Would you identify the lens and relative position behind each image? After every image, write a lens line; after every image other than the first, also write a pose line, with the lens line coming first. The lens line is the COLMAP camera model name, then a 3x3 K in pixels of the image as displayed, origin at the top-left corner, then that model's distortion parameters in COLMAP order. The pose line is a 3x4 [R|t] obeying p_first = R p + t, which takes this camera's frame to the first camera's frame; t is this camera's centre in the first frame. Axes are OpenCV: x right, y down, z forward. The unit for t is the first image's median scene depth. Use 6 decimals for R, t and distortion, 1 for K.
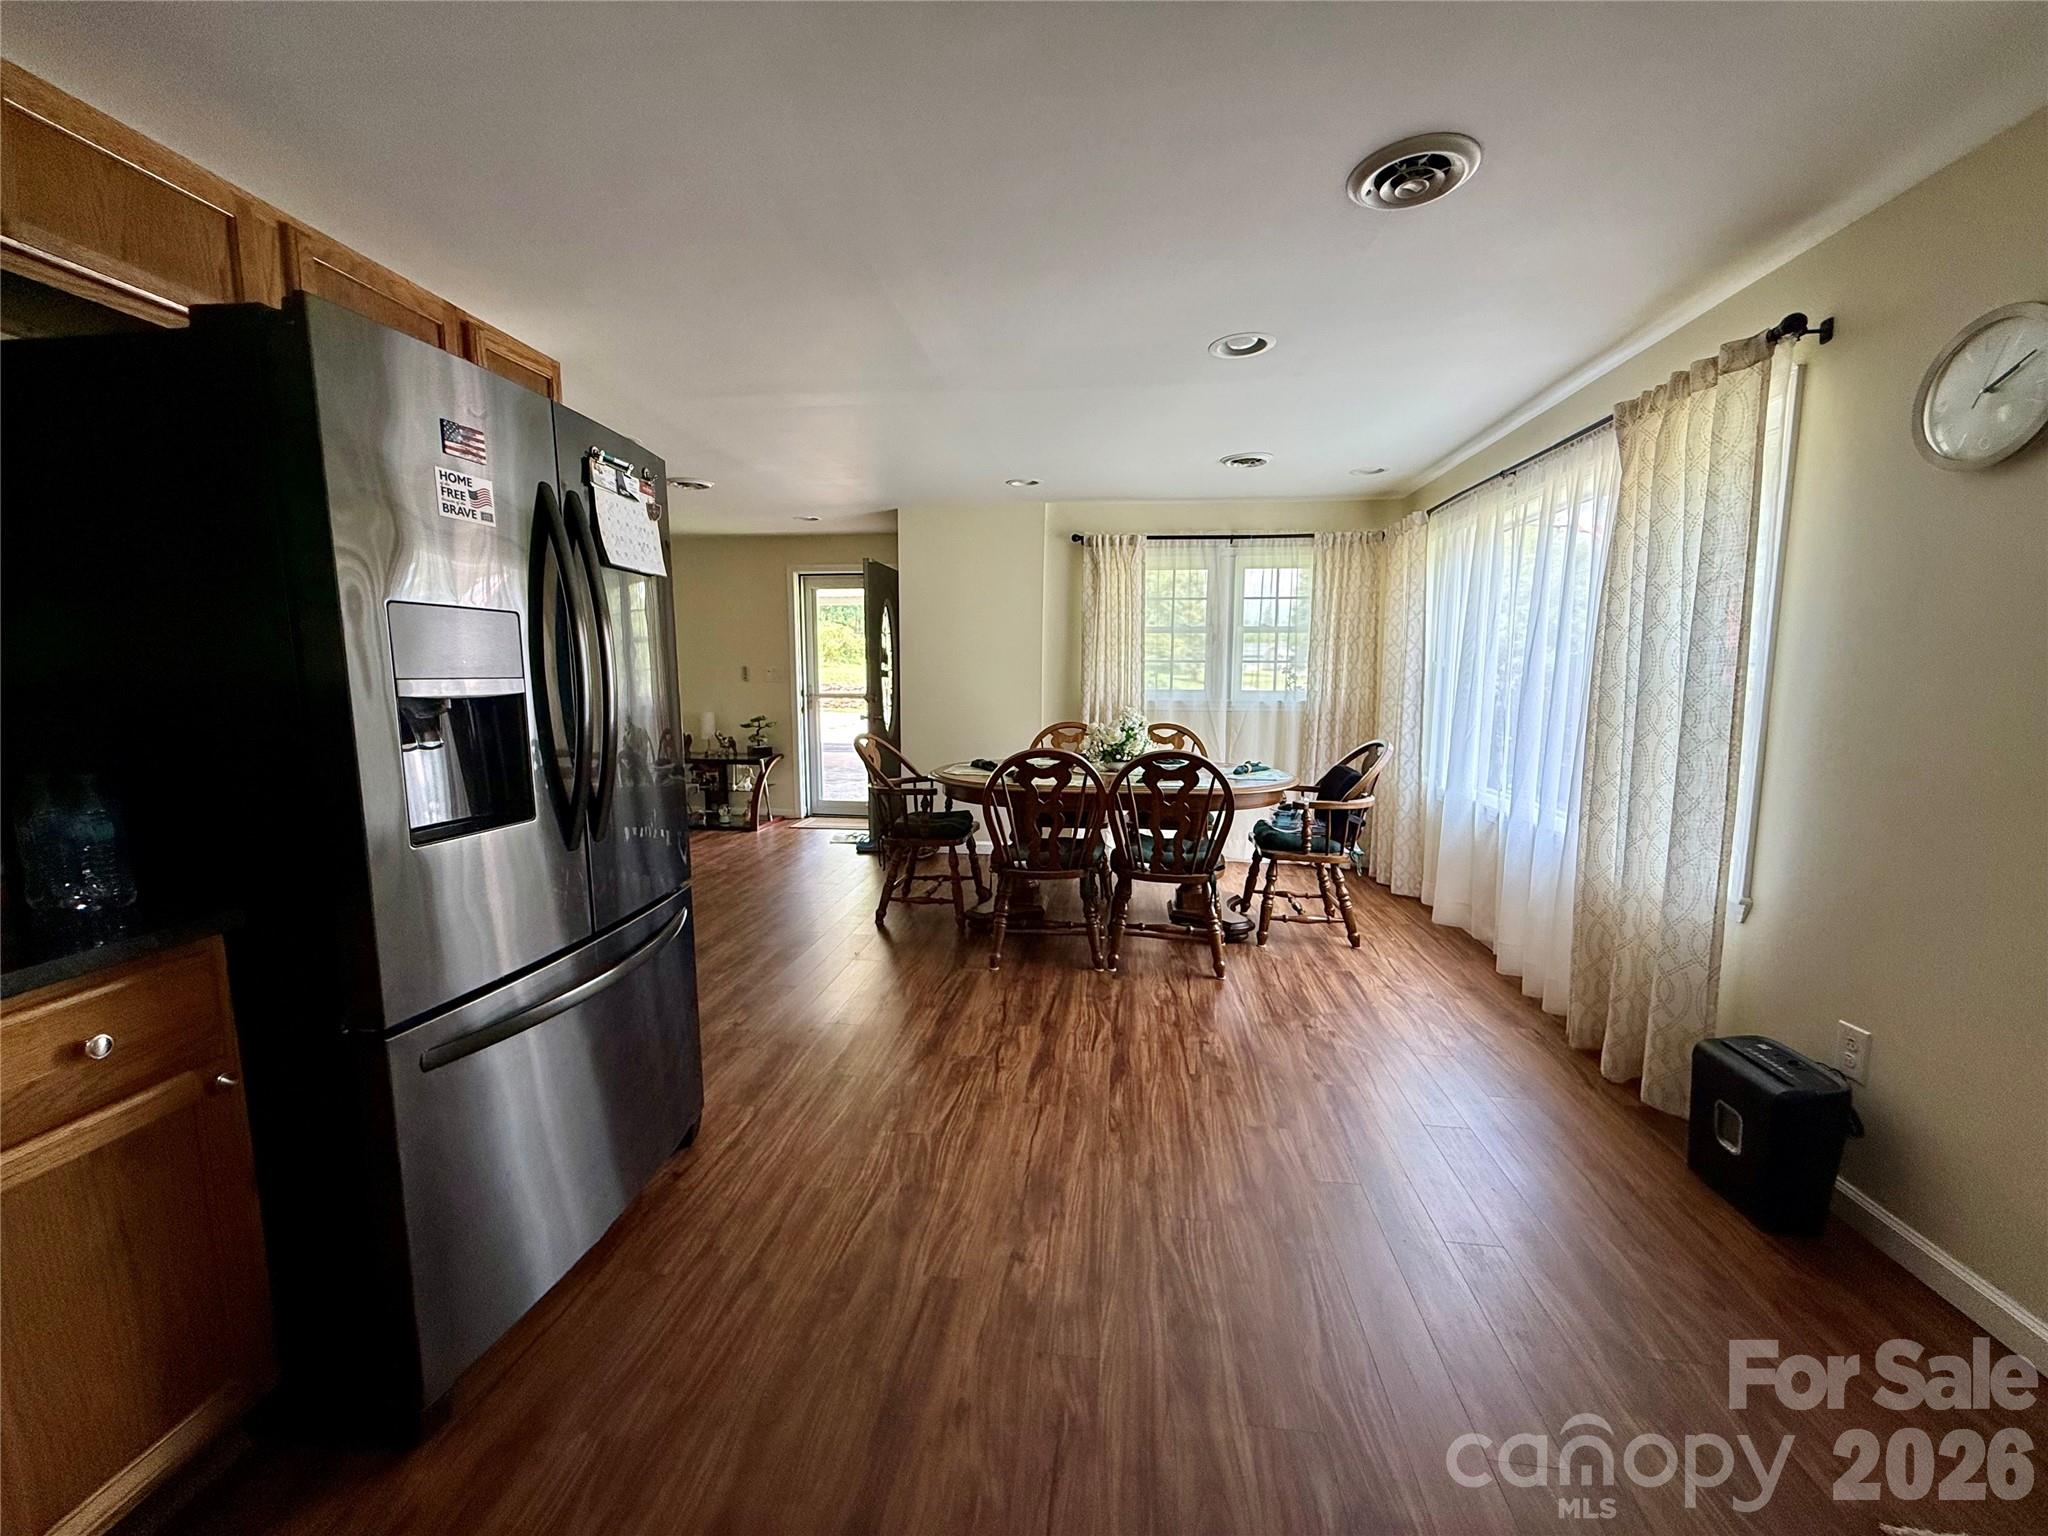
lens RADIAL K [[818.4, 0, 1018.4], [0, 818.4, 773.0], [0, 0, 1]] dist [0.003164, -0.000395]
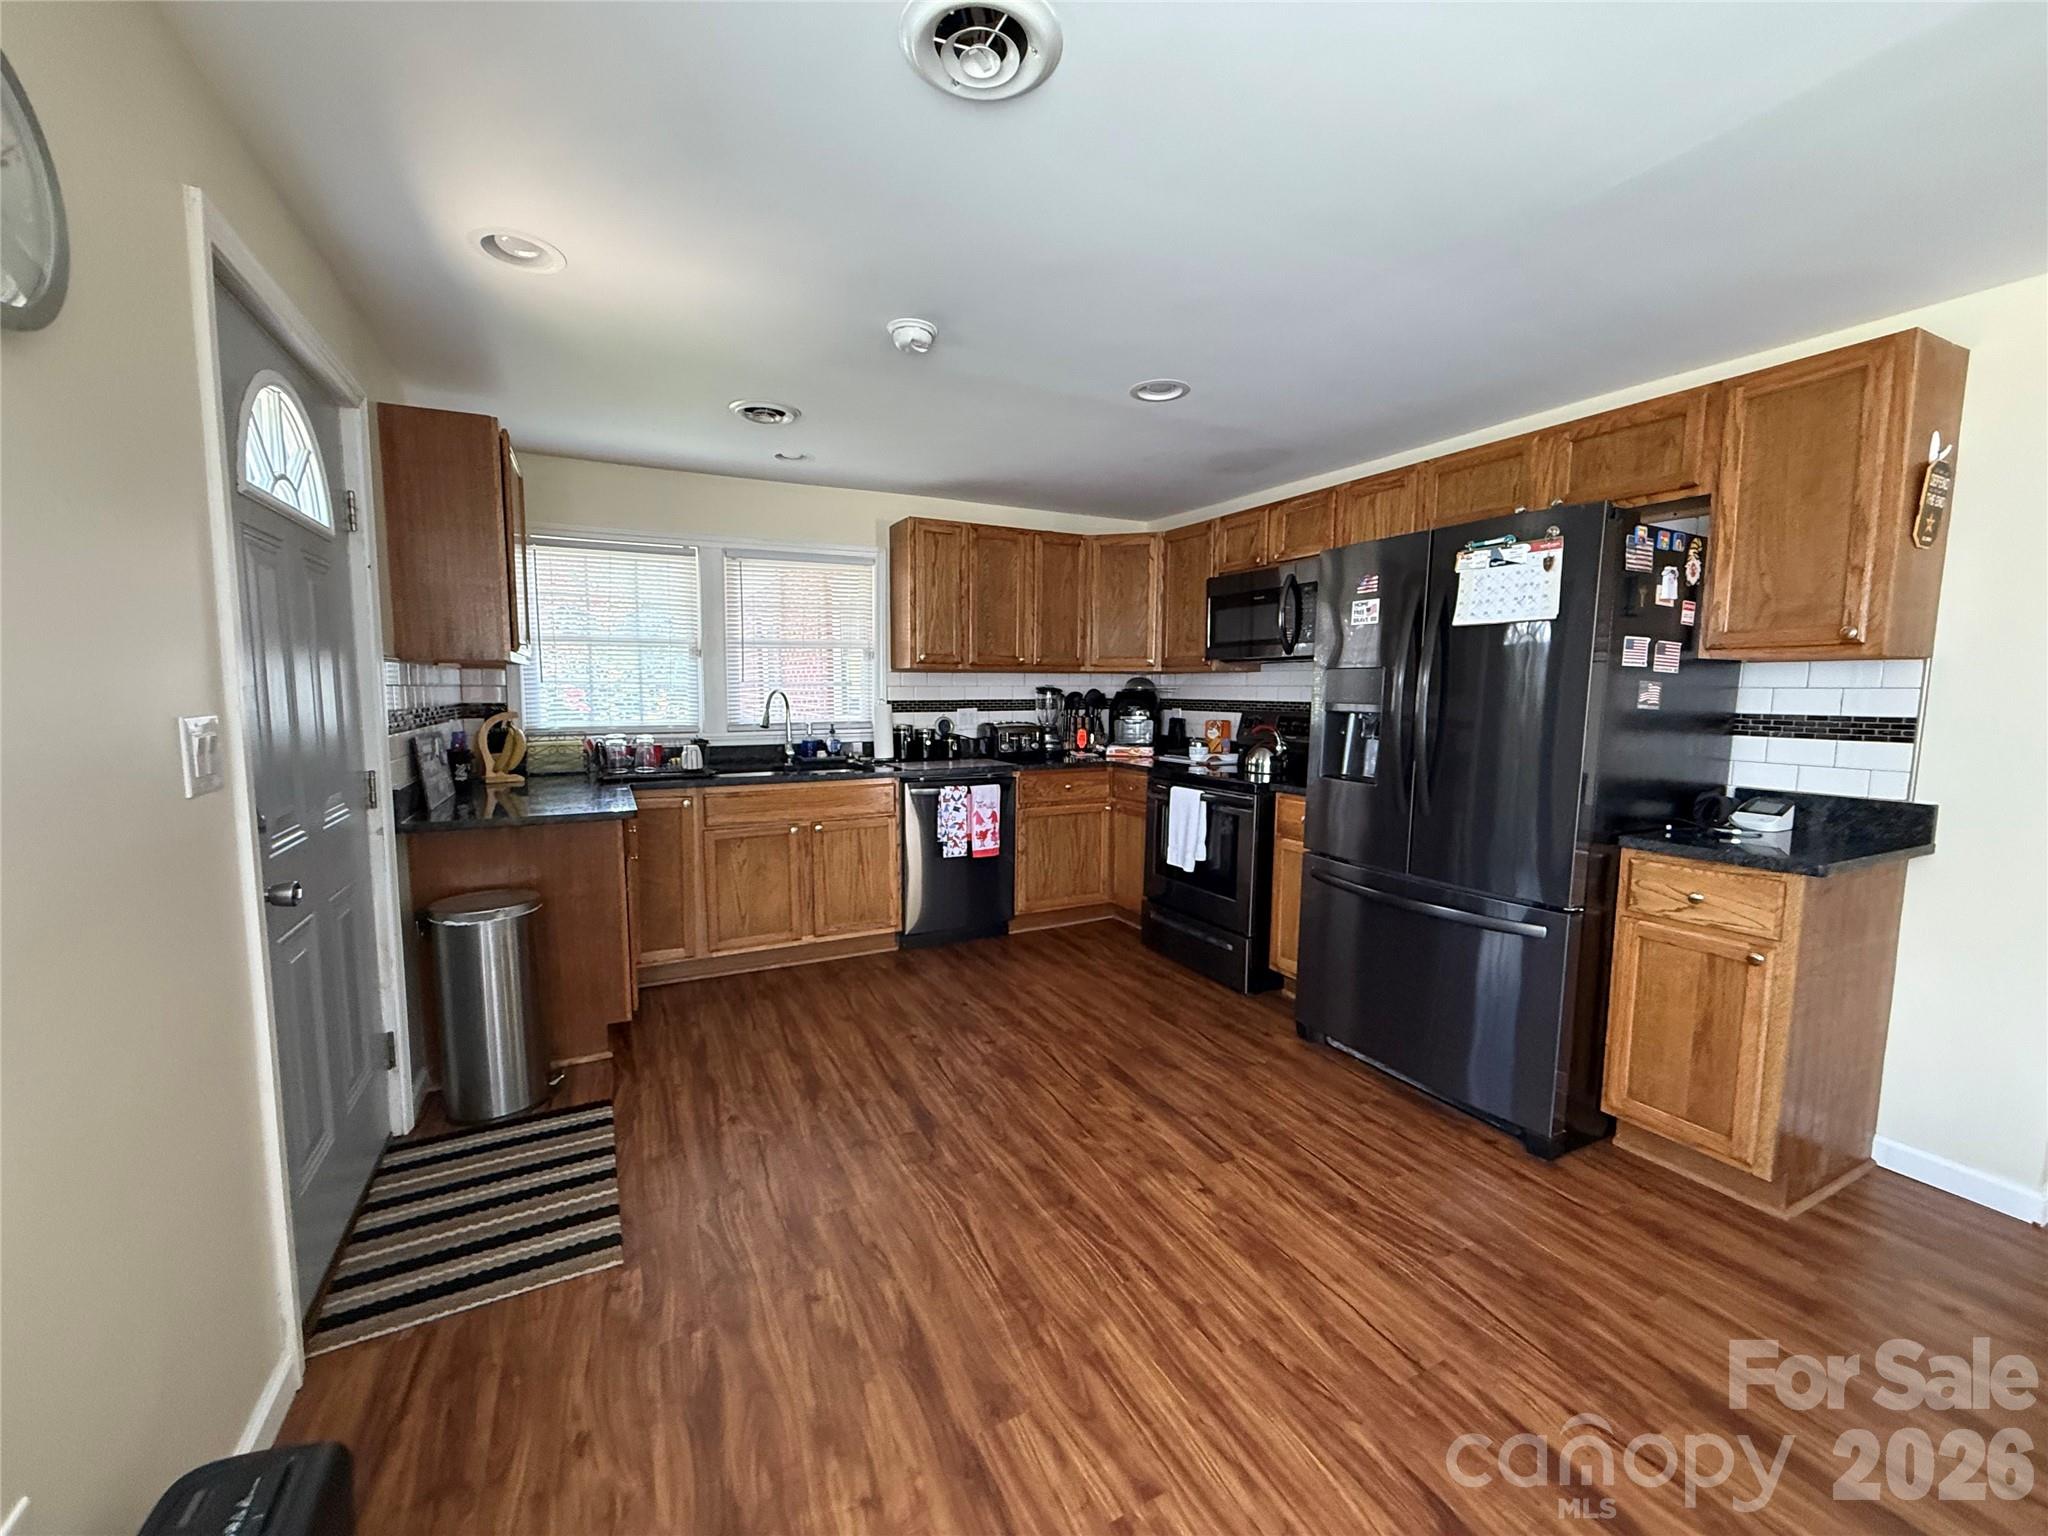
lens RADIAL K [[818.4, 0, 1022.6], [0, 818.4, 772.6], [0, 0, 1]] dist [0.003164, -0.000395]
pose [[-0.828516, 0.053270, -0.557426, 0.785820], [-0.077750, 0.974879, 0.208725, -0.214471], [0.554541, 0.216272, -0.803561, 1.543419]]
